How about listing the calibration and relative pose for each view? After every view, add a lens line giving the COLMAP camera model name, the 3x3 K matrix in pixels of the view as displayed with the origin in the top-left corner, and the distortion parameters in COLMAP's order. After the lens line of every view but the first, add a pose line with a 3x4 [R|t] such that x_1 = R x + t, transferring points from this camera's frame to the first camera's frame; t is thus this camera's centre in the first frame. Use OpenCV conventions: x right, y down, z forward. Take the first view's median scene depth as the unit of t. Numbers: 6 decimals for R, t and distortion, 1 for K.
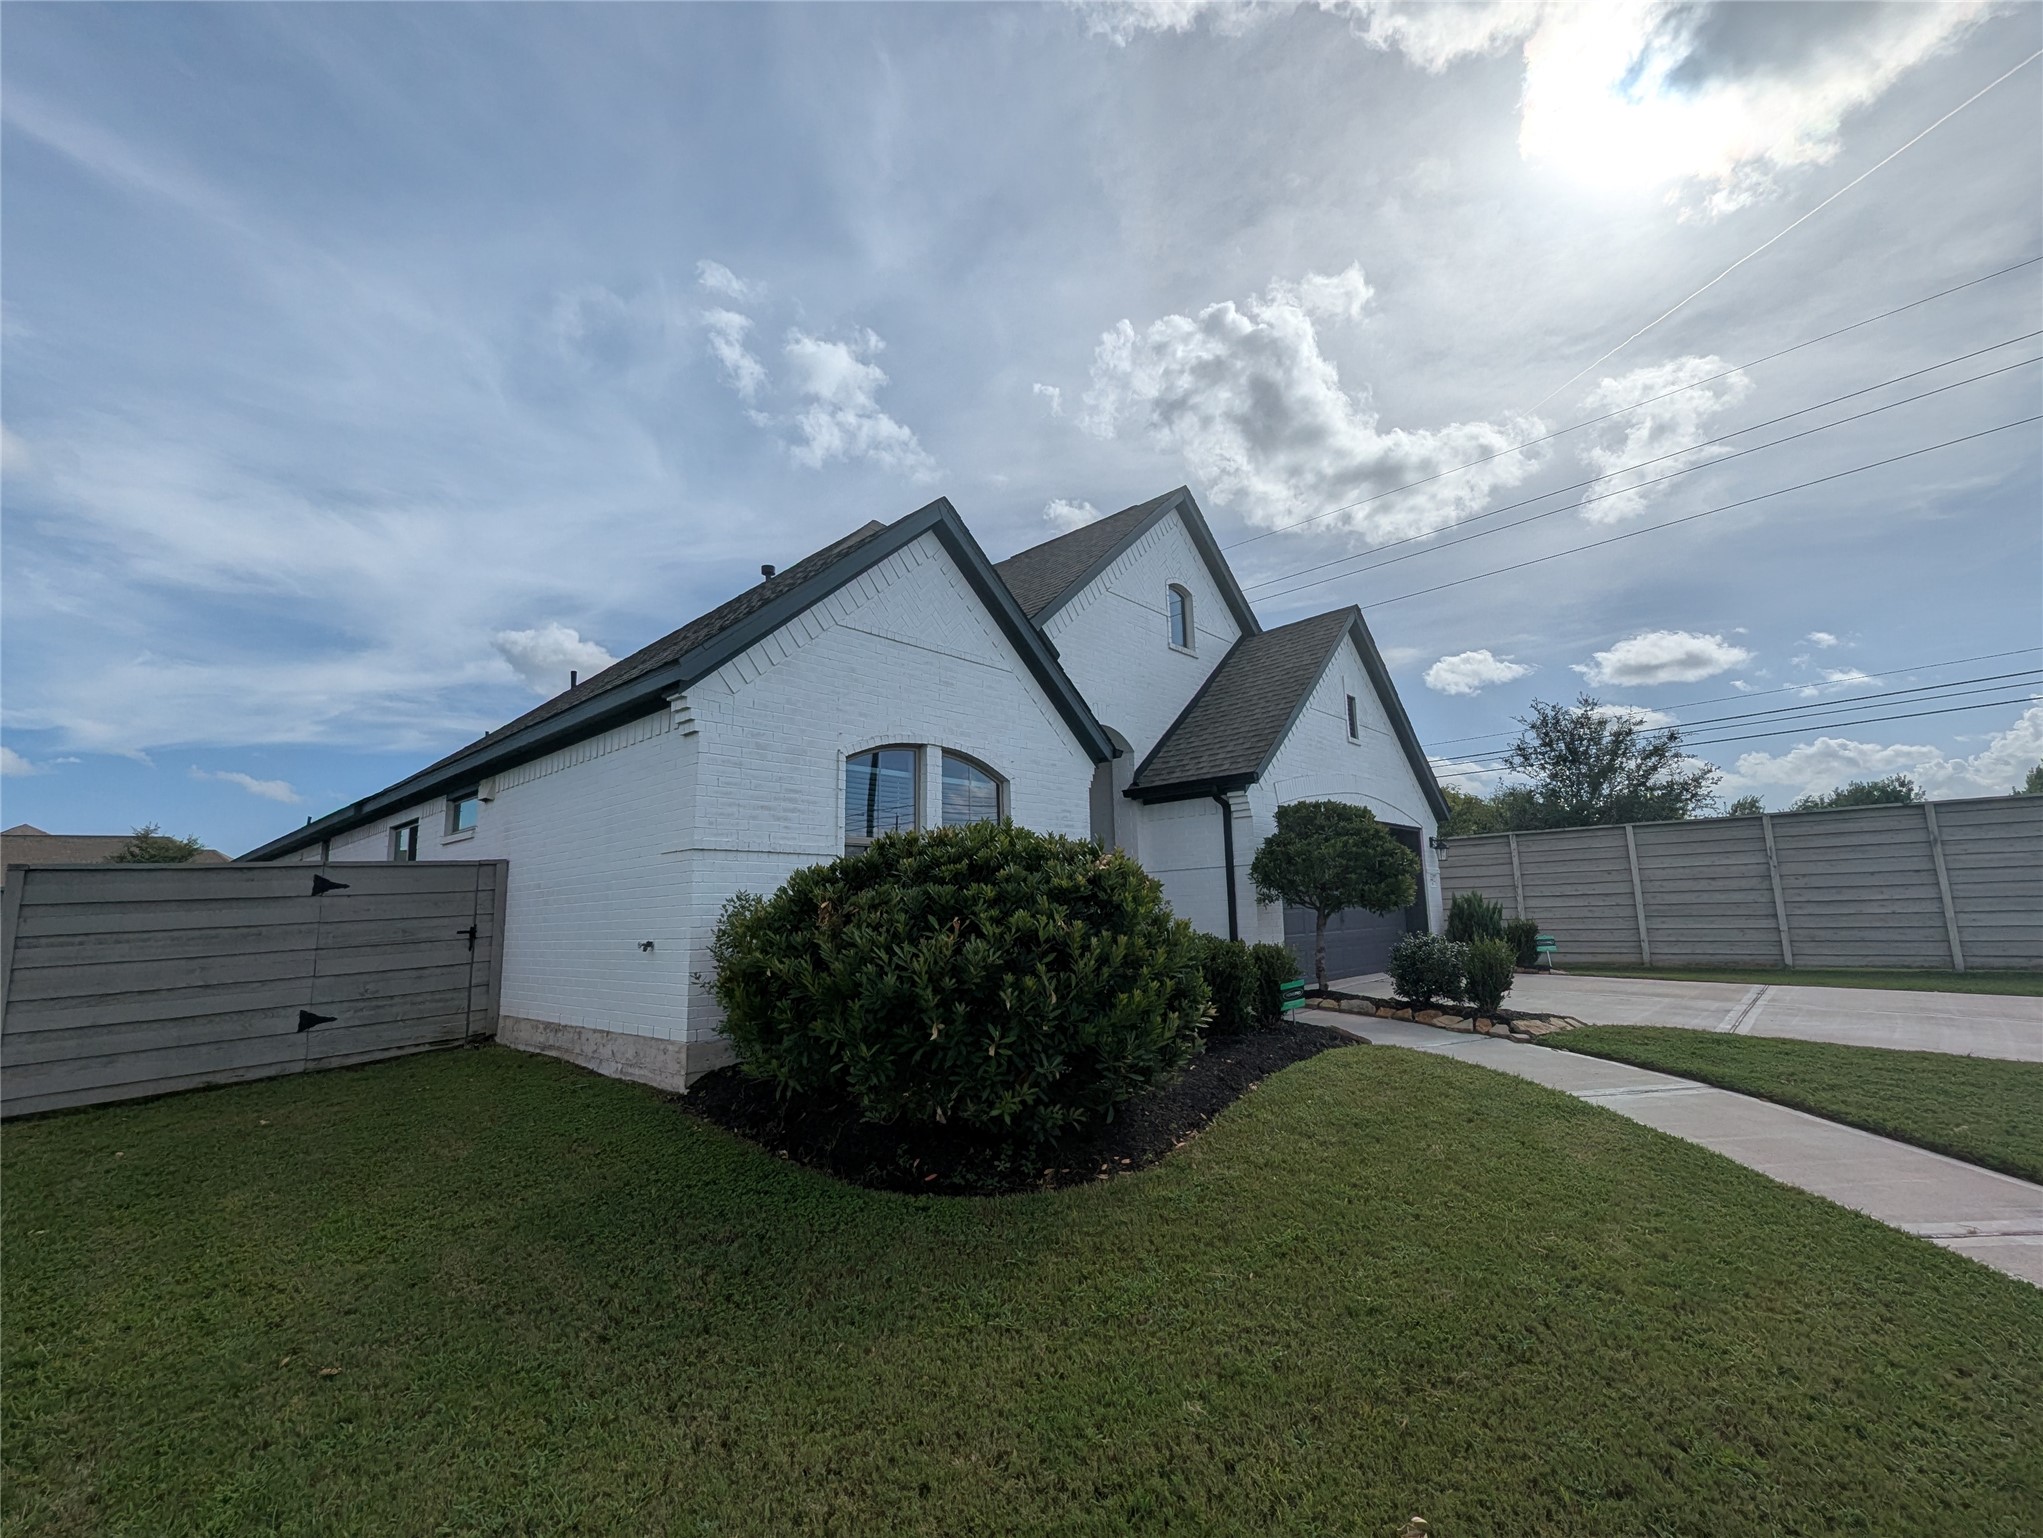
lens RADIAL K [[817.5, 0, 1021.5], [0, 817.5, 769.0], [0, 0, 1]] dist [0.000539, 0.000073]
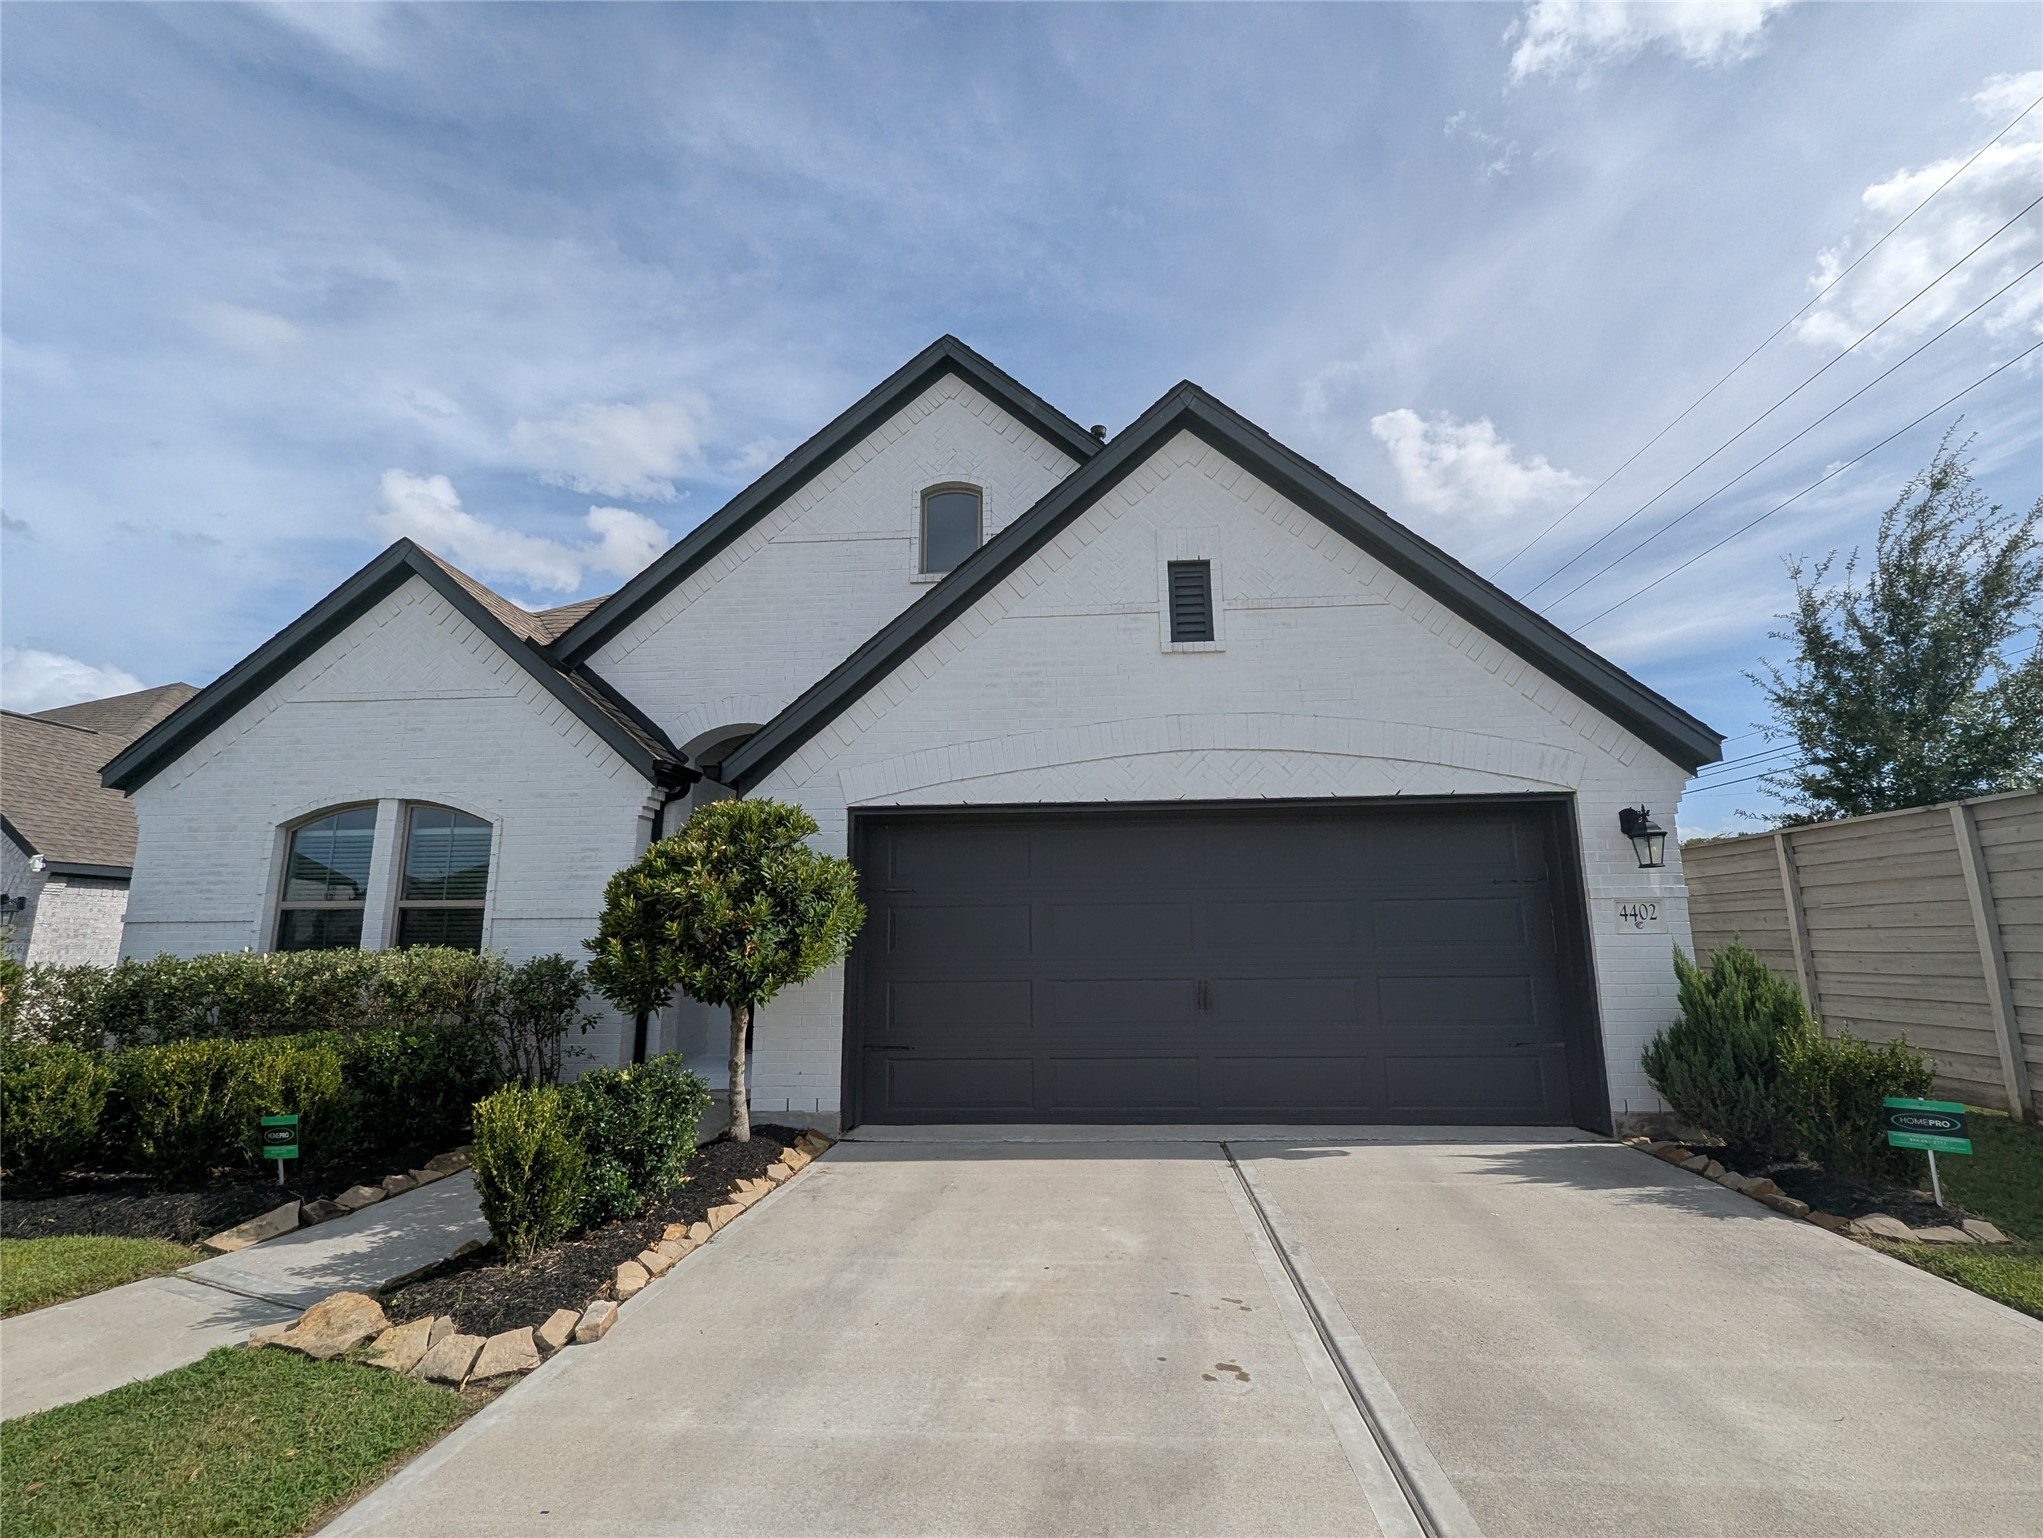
lens RADIAL K [[817.5, 0, 1021.5], [0, 817.5, 769.0], [0, 0, 1]] dist [0.000539, 0.000073]
pose [[0.656112, -0.134893, -0.742510, 1.202827], [0.125796, 0.989679, -0.068637, 0.104653], [0.744105, -0.048371, 0.666309, 1.013167]]
